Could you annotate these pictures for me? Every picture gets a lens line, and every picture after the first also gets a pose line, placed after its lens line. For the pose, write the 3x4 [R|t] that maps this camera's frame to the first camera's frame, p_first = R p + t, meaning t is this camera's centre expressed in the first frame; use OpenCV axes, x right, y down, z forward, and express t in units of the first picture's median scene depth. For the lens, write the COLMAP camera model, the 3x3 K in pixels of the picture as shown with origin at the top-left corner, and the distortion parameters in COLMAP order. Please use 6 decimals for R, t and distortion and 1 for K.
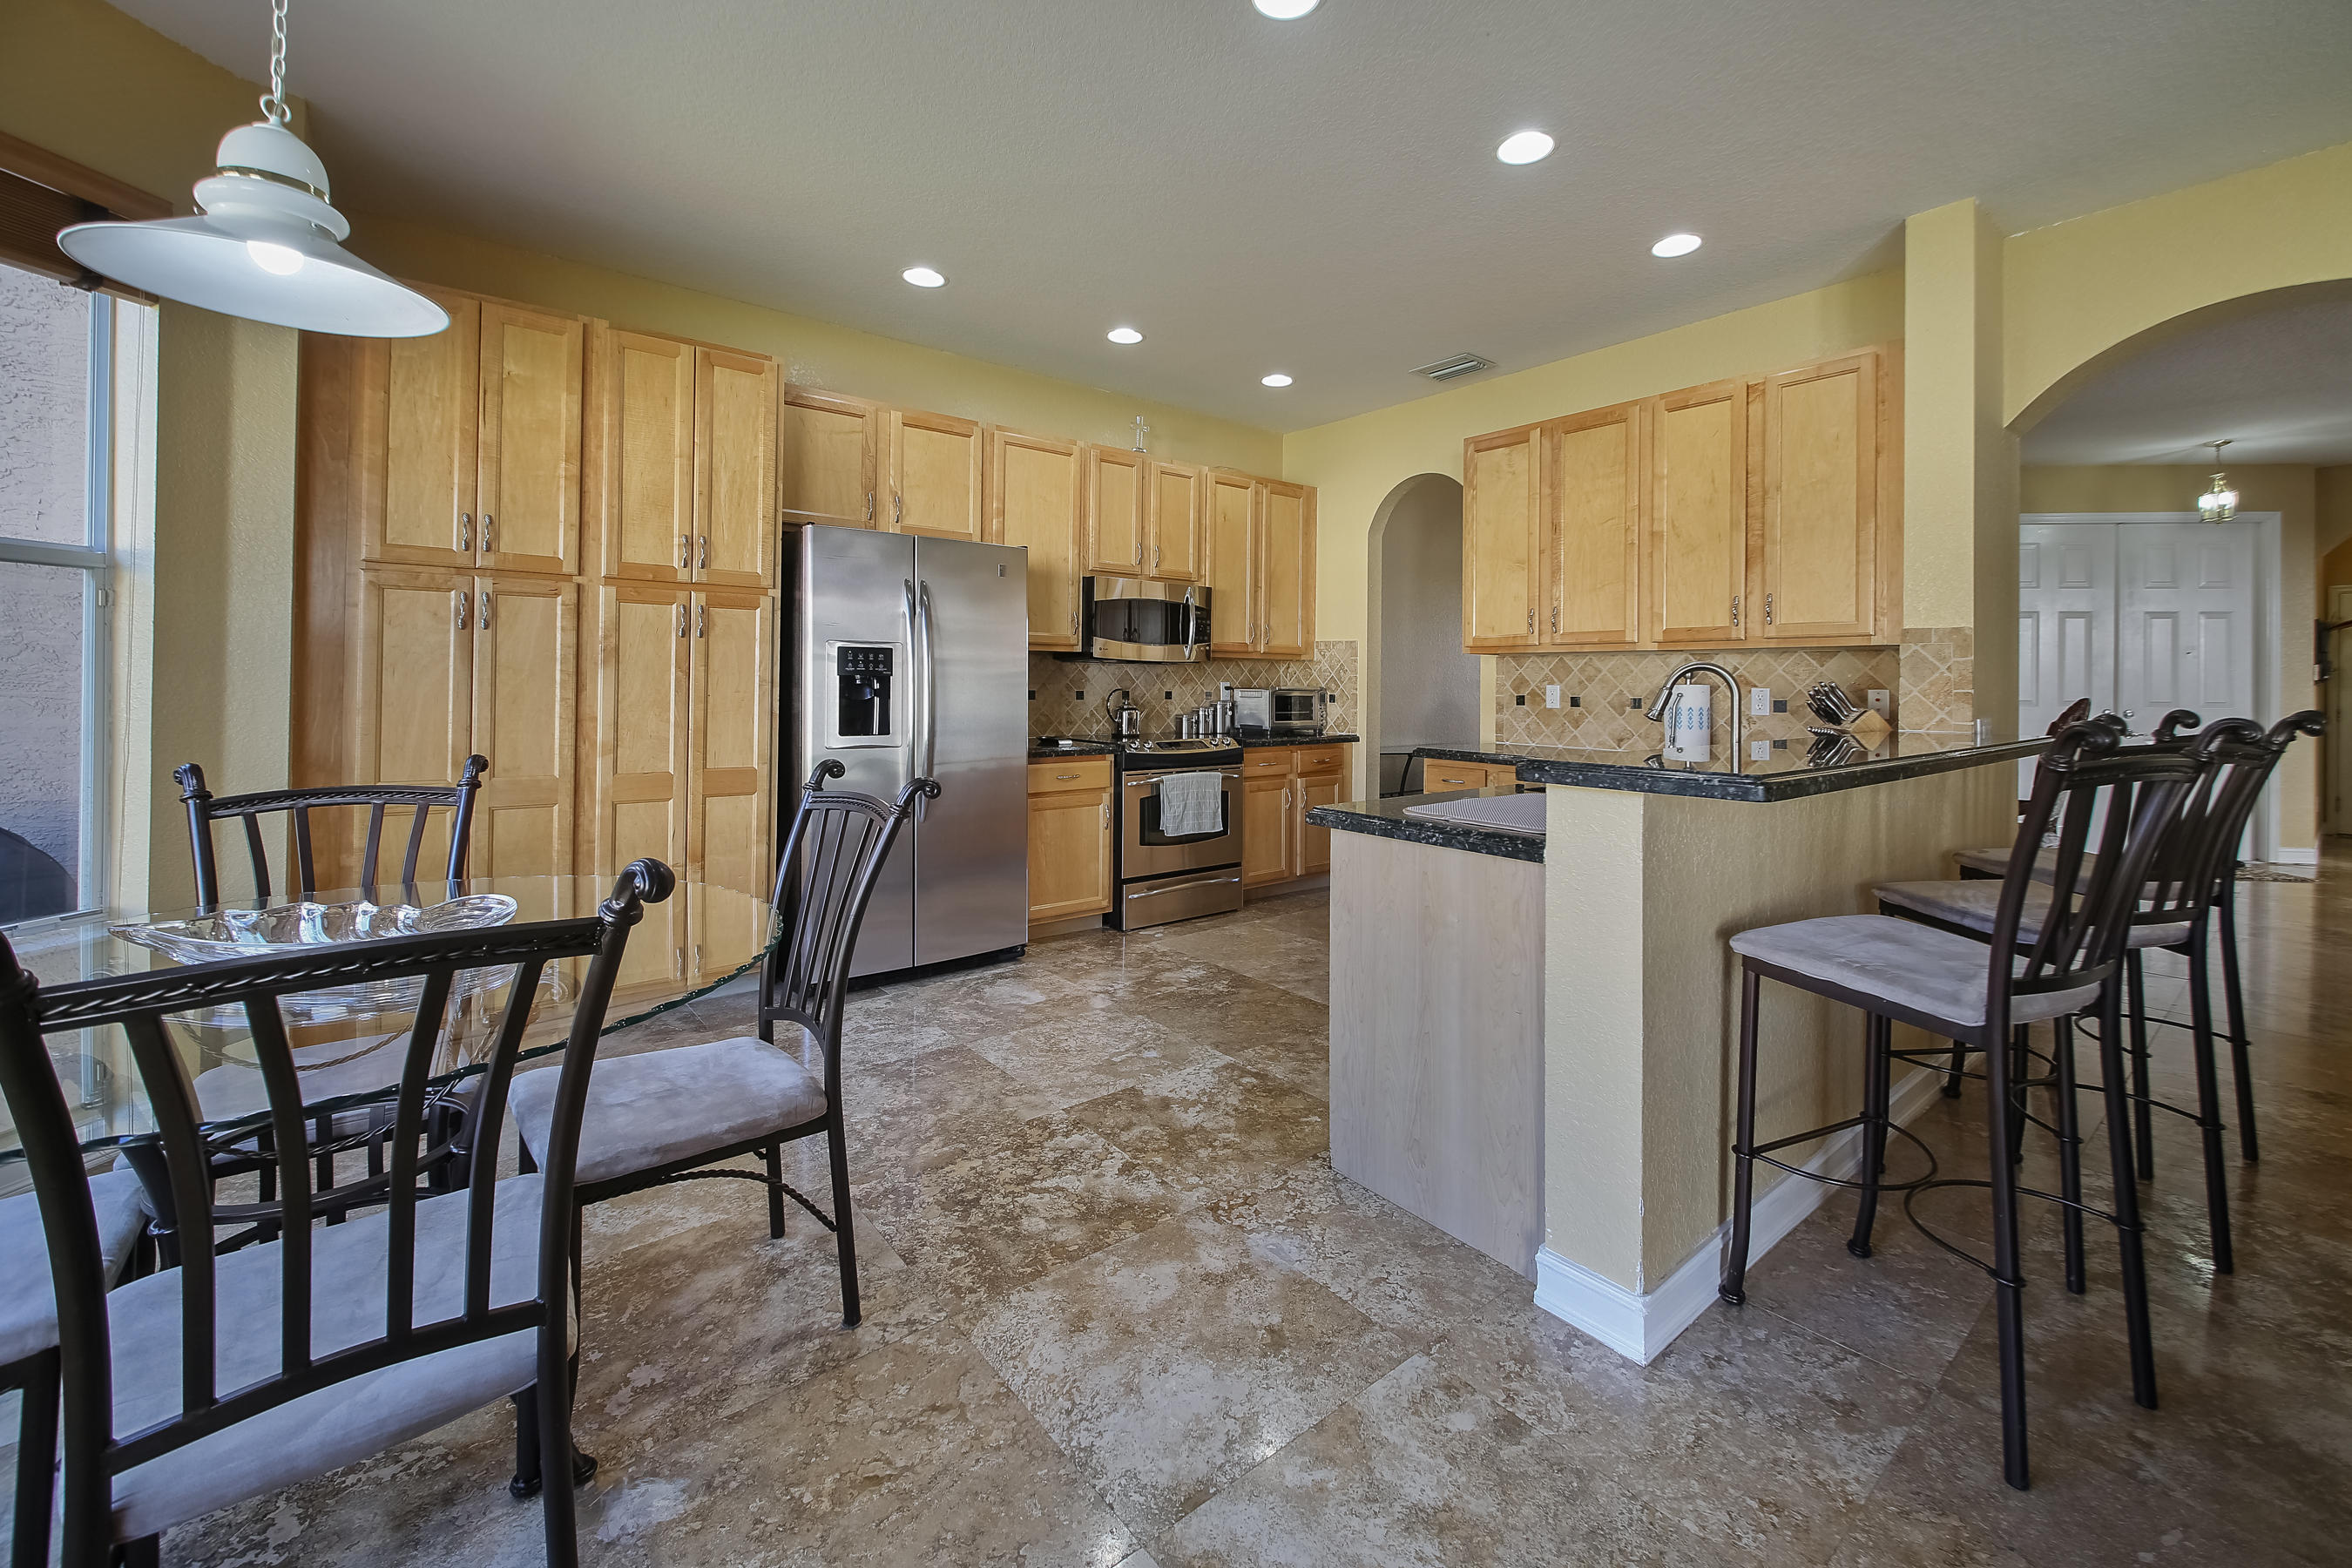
lens RADIAL K [[979.7, 0, 1242.2], [0, 979.7, 685.6], [0, 0, 1]] dist [0.000936, -0.003586]
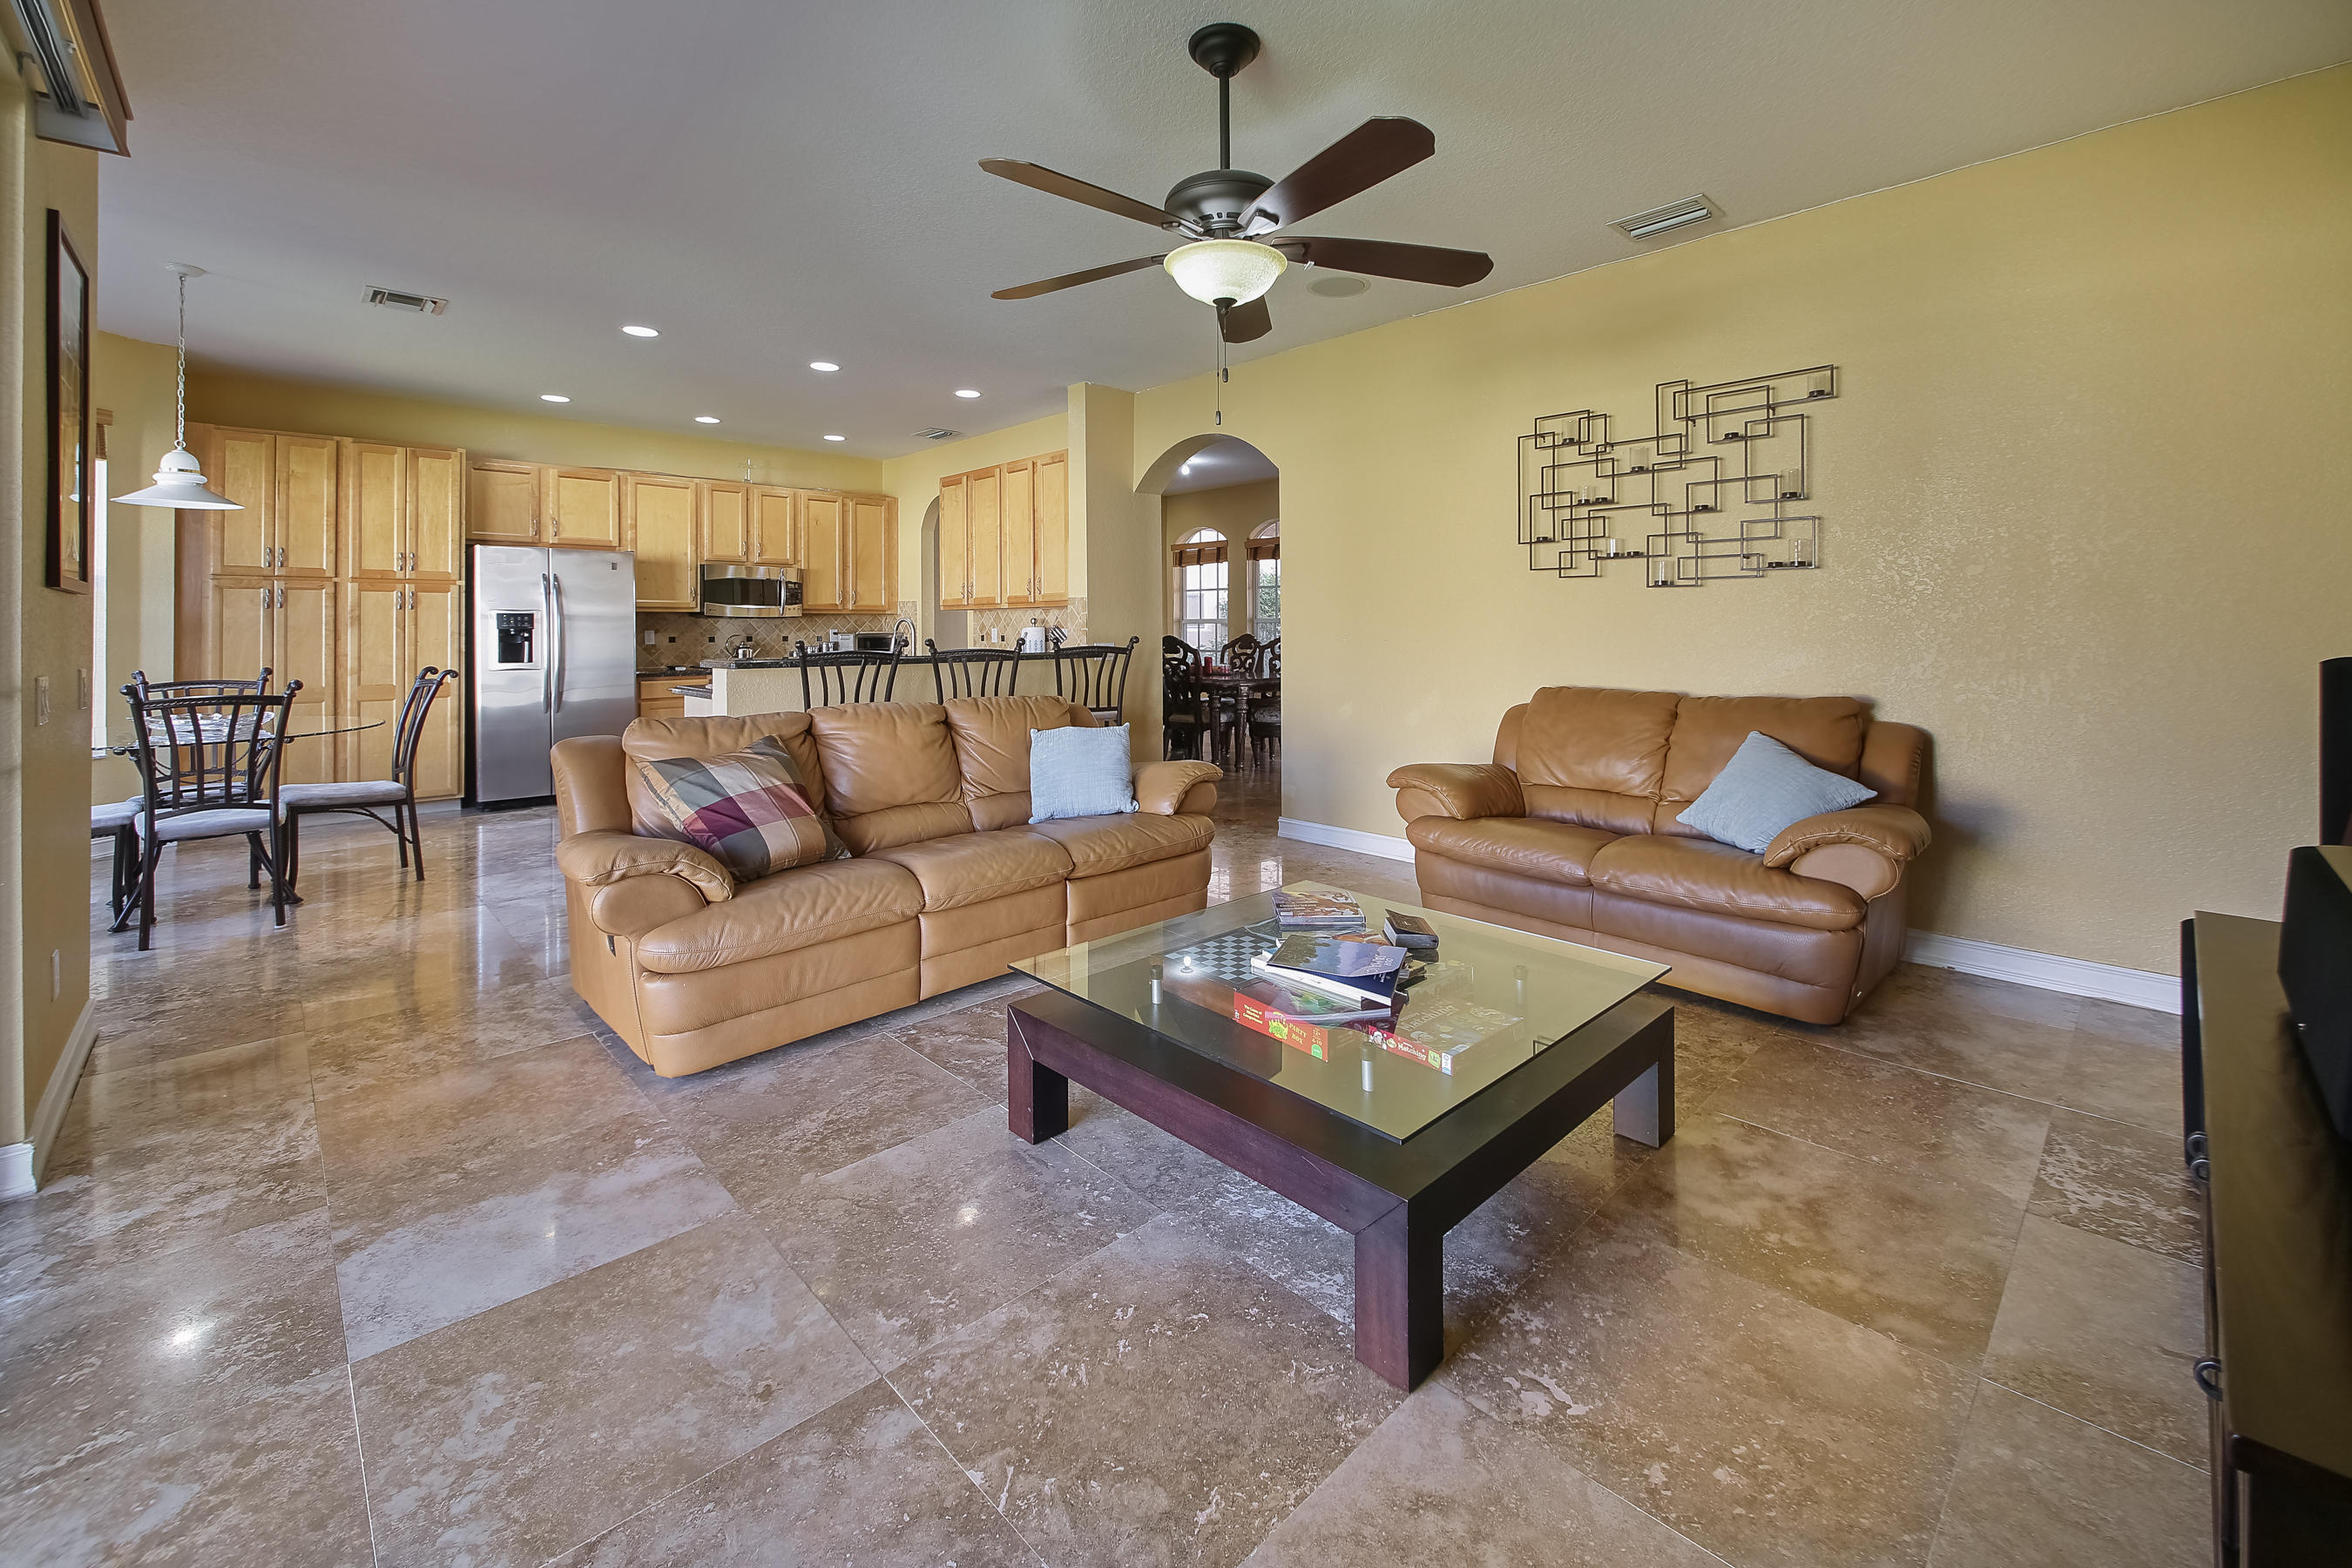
lens RADIAL K [[979.7, 0, 1232.2], [0, 979.7, 633.0], [0, 0, 1]] dist [0.000936, -0.003586]
pose [[0.996734, -0.013454, 0.079625, 0.675342], [0.013274, 0.999908, 0.002791, 0.007618], [-0.079655, -0.001725, 0.996821, -0.765131]]
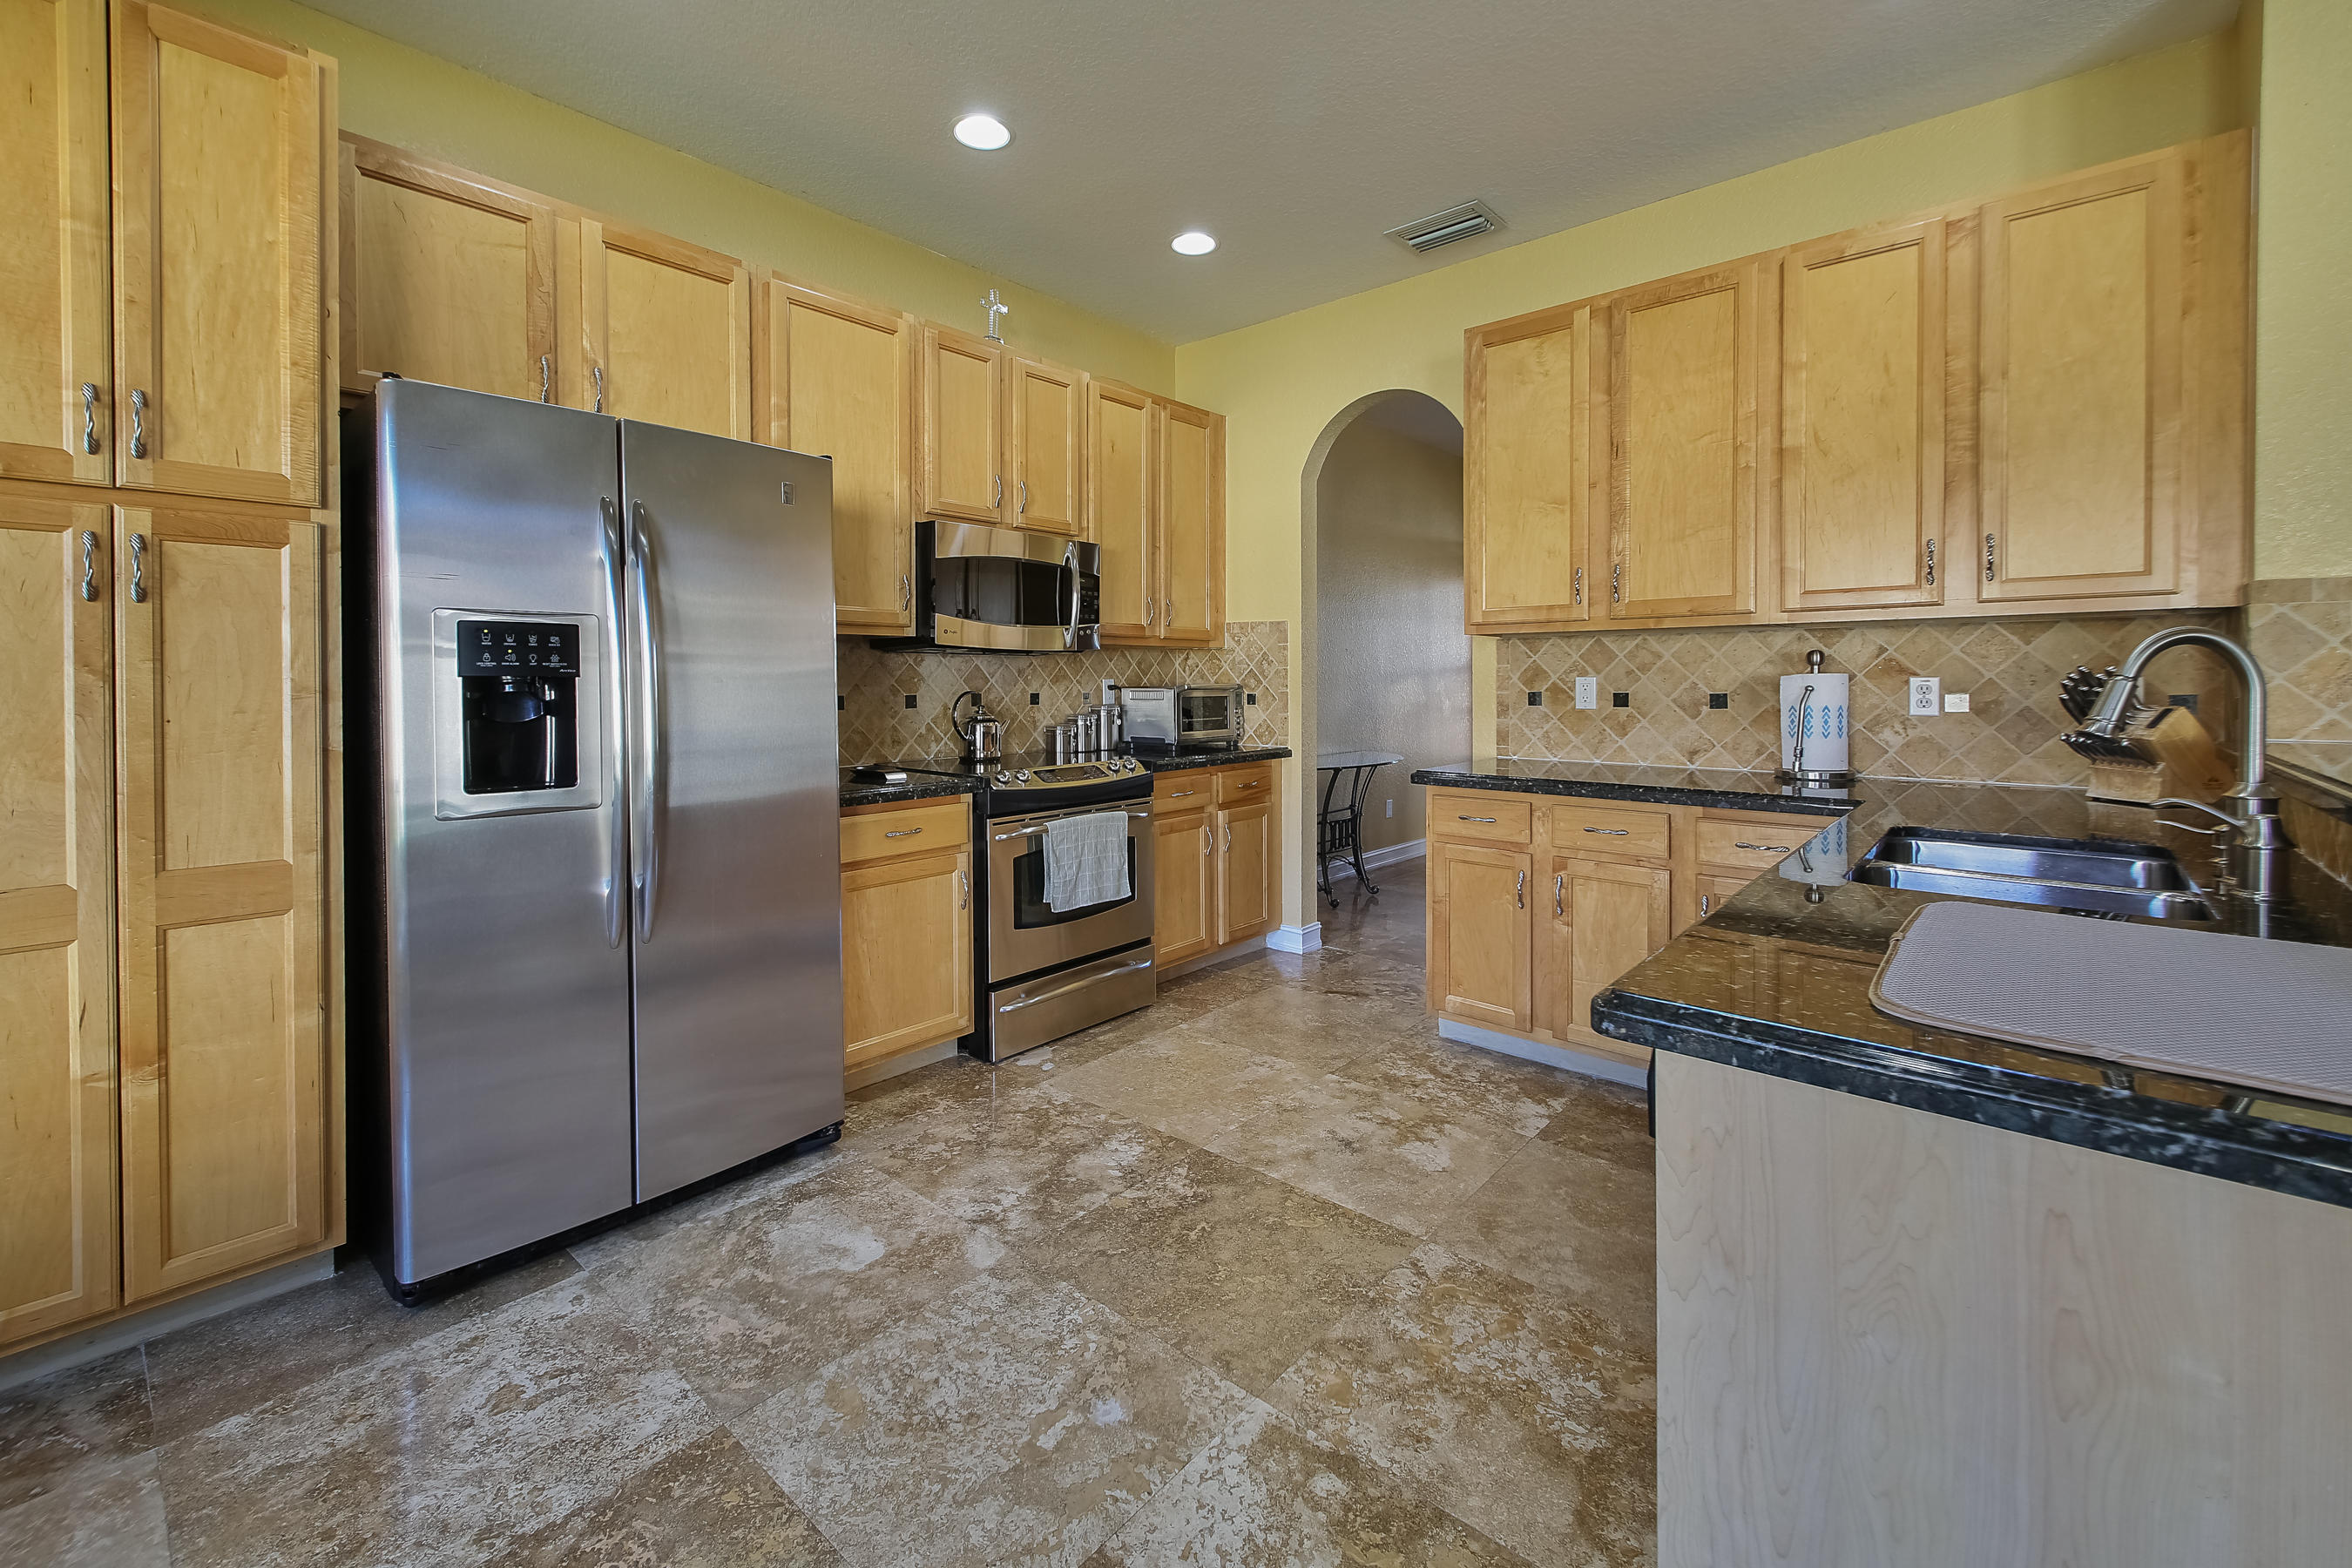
lens RADIAL K [[979.7, 0, 1164.8], [0, 979.7, 699.4], [0, 0, 1]] dist [0.000936, -0.003586]
pose [[0.992318, -0.016541, 0.122599, -0.093974], [0.014394, 0.999728, 0.018377, -0.002169], [-0.122870, -0.016471, 0.992286, 0.385877]]
